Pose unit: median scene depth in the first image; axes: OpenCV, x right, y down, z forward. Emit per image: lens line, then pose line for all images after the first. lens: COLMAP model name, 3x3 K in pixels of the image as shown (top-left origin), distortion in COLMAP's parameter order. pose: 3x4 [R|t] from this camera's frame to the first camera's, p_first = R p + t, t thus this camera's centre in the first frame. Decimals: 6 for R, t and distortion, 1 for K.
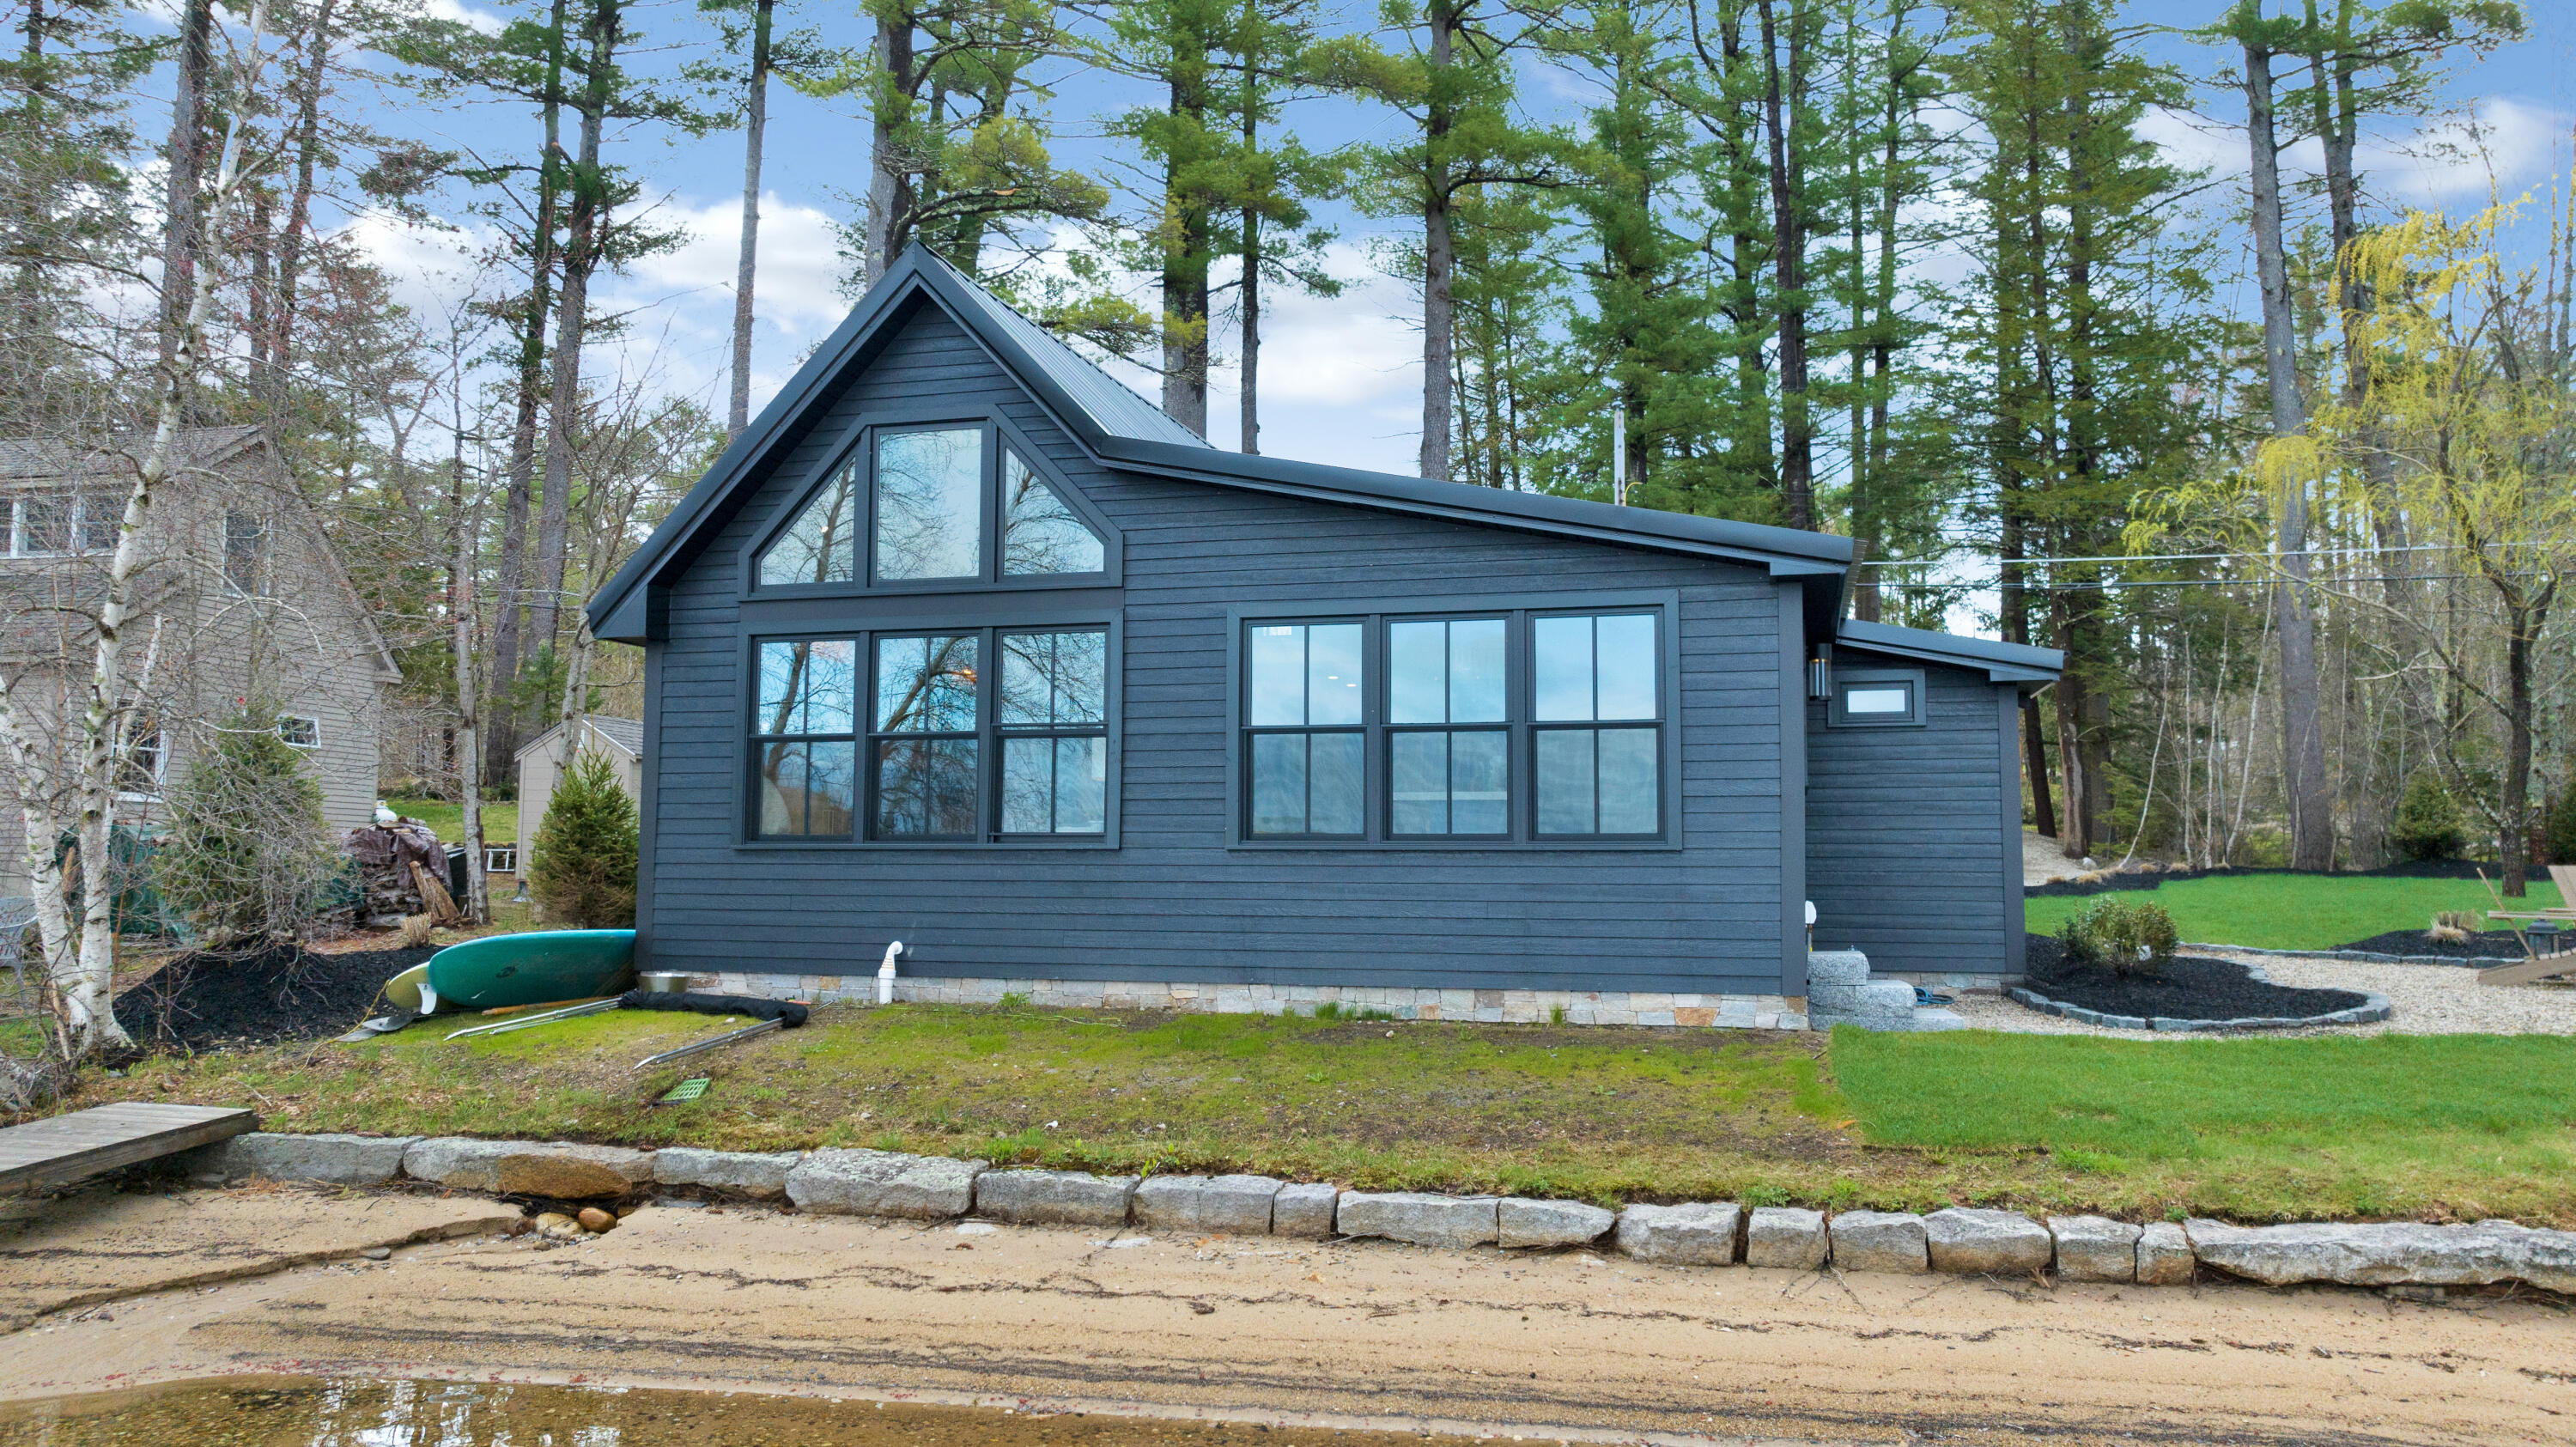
lens RADIAL K [[1817.8, 0, 1288.0], [0, 1817.8, 723.5], [0, 0, 1]] dist [-0.013324, -0.005178]
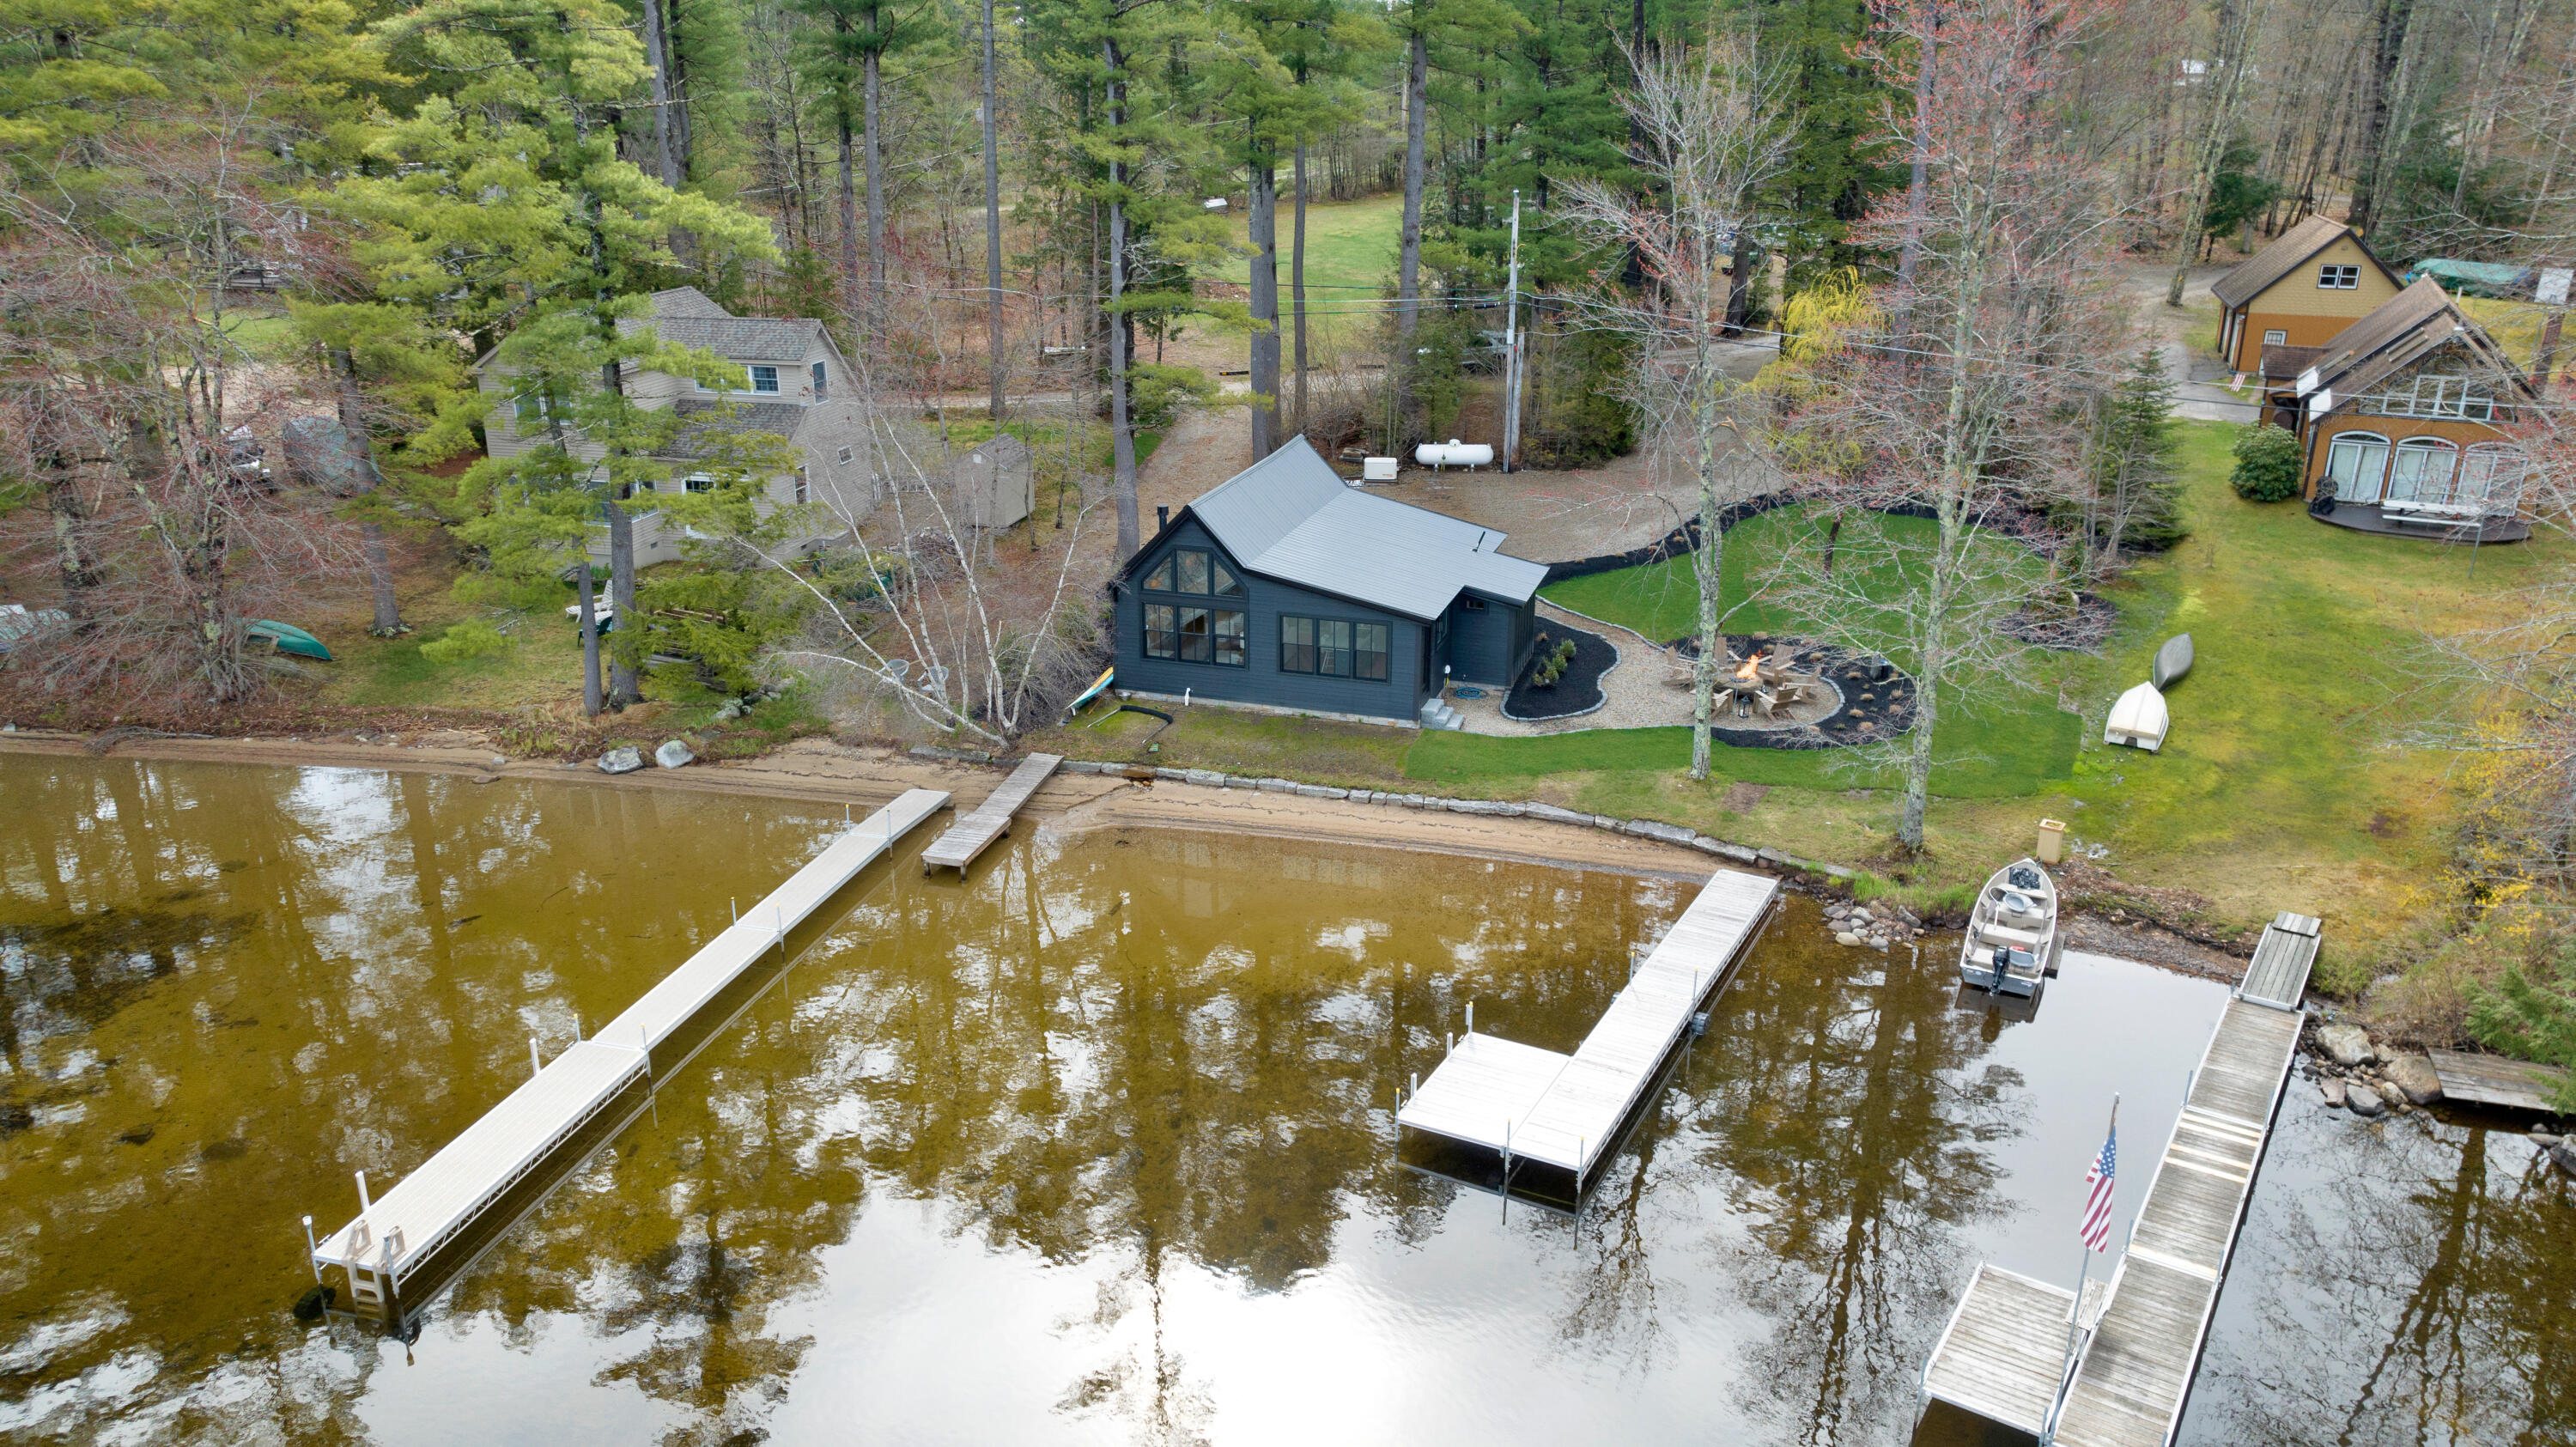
lens RADIAL K [[1798.4, 0, 1288.0], [0, 1798.4, 723.5], [0, 0, 1]] dist [-0.004739, -0.002776]
pose [[0.999131, 0.012406, -0.039794, 0.140807], [0.005082, 0.911301, 0.411709, -1.386806], [0.041372, -0.411553, 0.910446, -2.473269]]
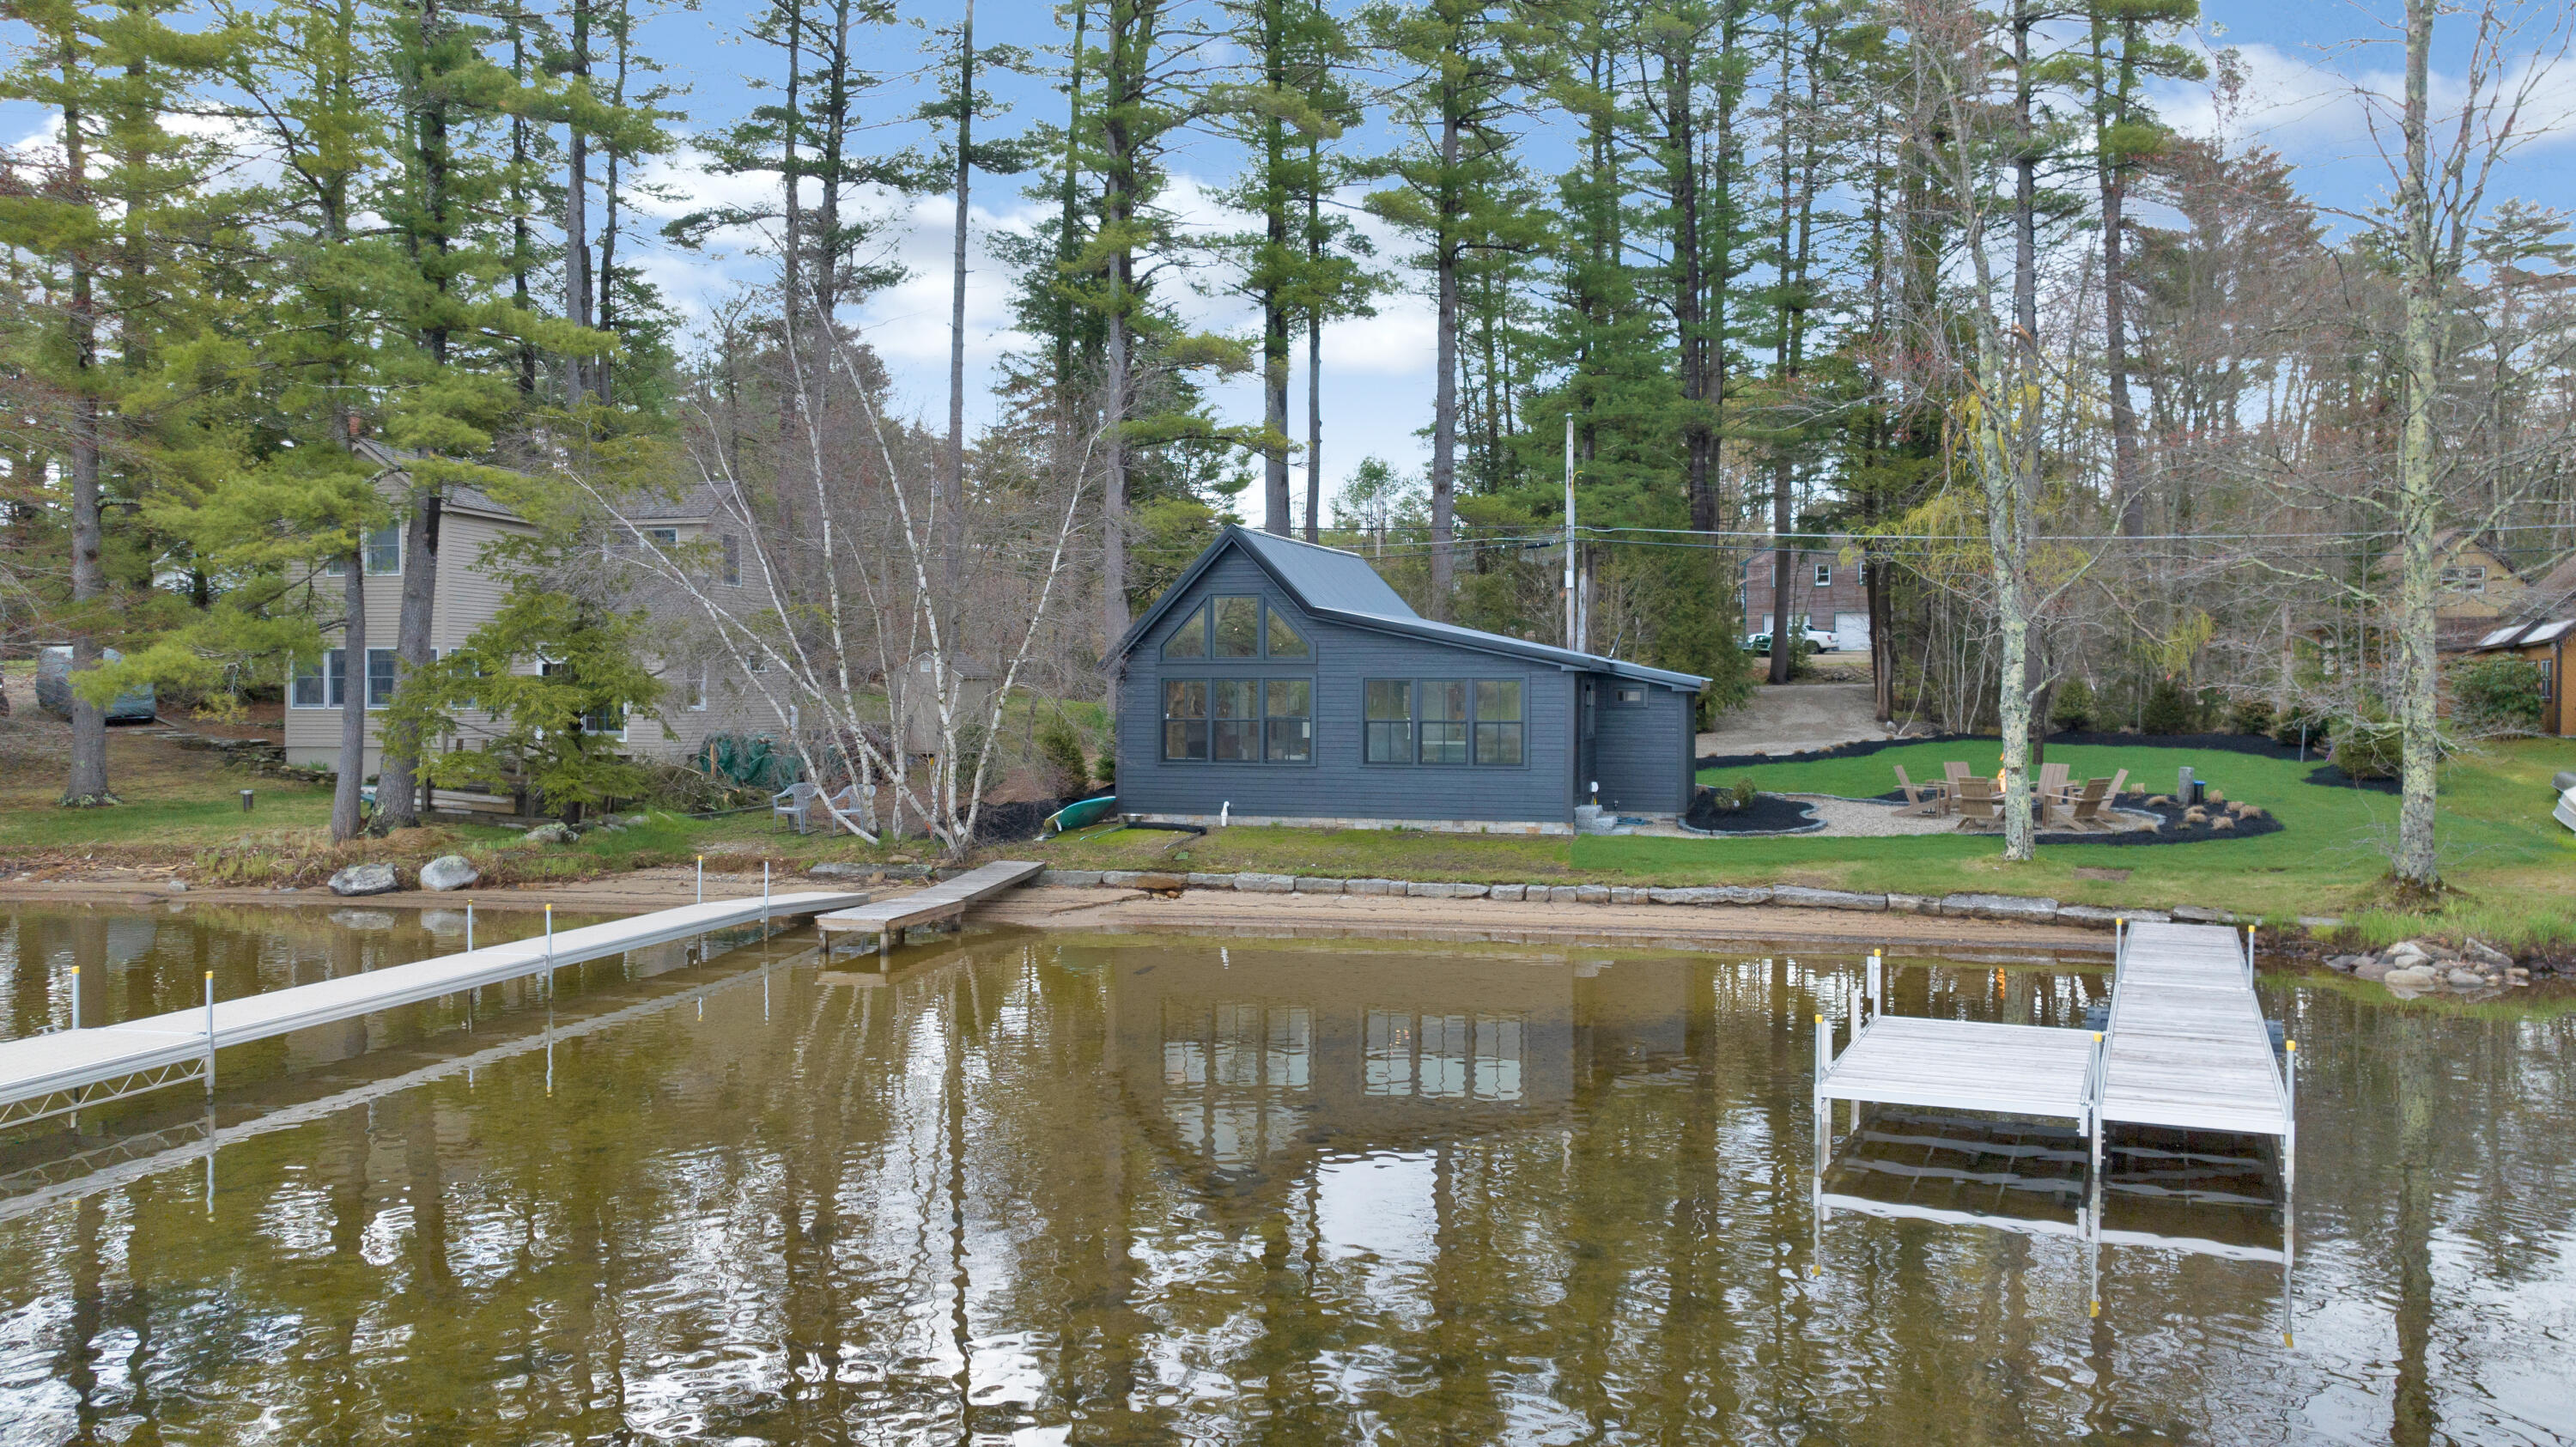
lens RADIAL K [[1817.8, 0, 1288.0], [0, 1817.8, 723.5], [0, 0, 1]] dist [-0.013324, -0.005178]
pose [[0.999974, -0.002524, -0.006795, -0.117337], [0.003201, 0.994824, 0.101564, -0.258404], [0.006504, -0.101583, 0.994806, -1.590605]]
